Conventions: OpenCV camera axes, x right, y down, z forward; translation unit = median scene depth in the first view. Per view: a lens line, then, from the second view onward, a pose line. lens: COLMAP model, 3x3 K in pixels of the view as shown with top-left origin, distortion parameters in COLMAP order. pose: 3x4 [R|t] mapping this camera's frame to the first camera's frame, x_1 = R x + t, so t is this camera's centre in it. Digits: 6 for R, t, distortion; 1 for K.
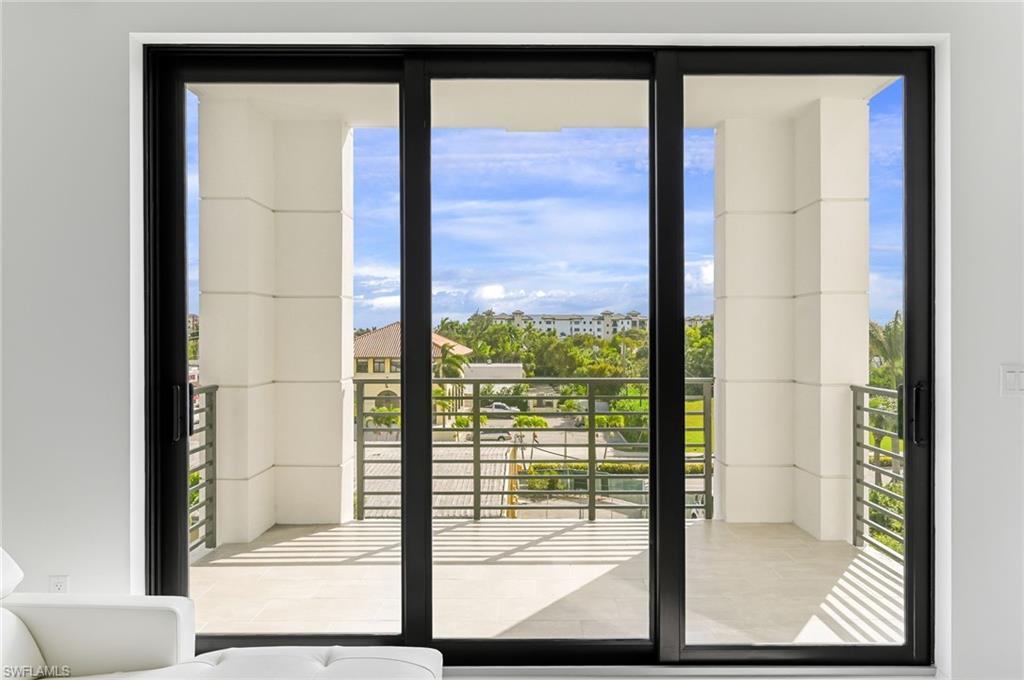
lens RADIAL K [[717.9, 0, 517.2], [0, 717.9, 330.4], [0, 0, 1]] dist [0.003287, -0.000027]
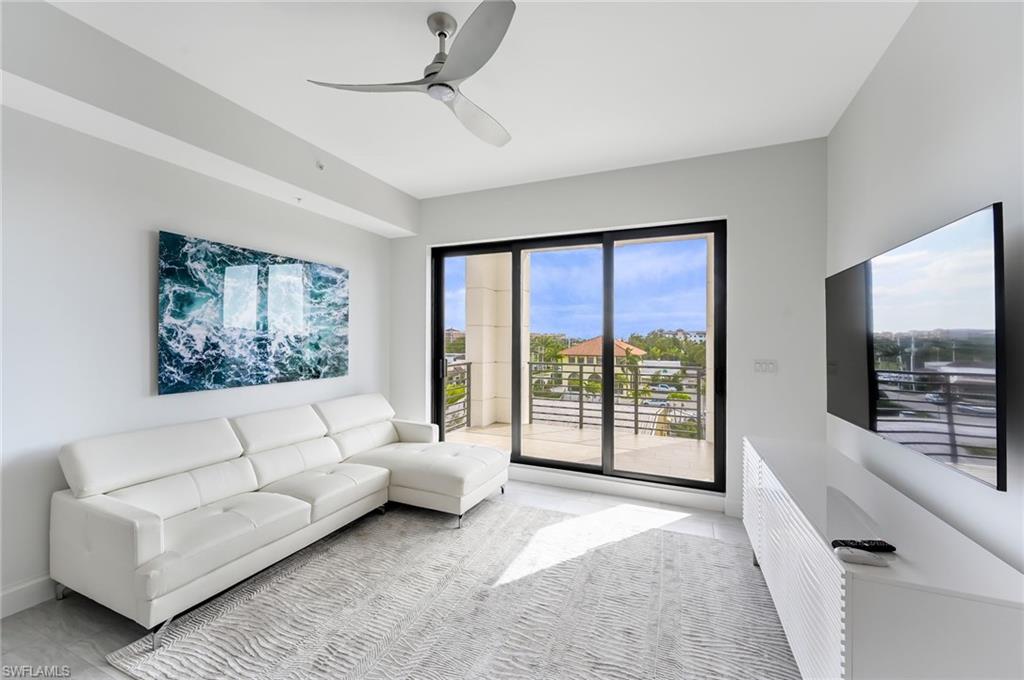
lens RADIAL K [[406.3, 0, 505.4], [0, 406.3, 336.7], [0, 0, 1]] dist [-0.000110, -0.000273]
pose [[0.917651, 0.007553, -0.397315, 0.022185], [-0.010660, 0.999927, -0.005613, -0.000467], [0.397244, 0.009386, 0.917665, -0.022167]]
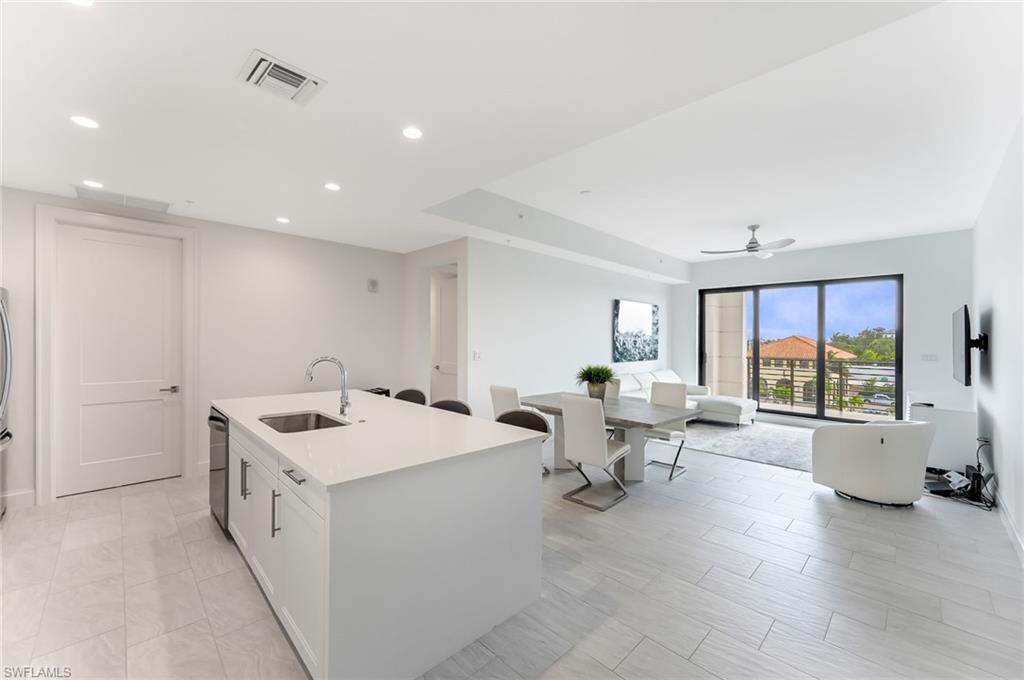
lens RADIAL K [[406.3, 0, 509.0], [0, 406.3, 341.0], [0, 0, 1]] dist [-0.000110, -0.000273]
pose [[0.708045, 0.014049, -0.706028, 0.030588], [-0.011702, 0.999898, 0.008162, -0.000689], [0.706071, 0.002483, 0.708137, -0.104723]]
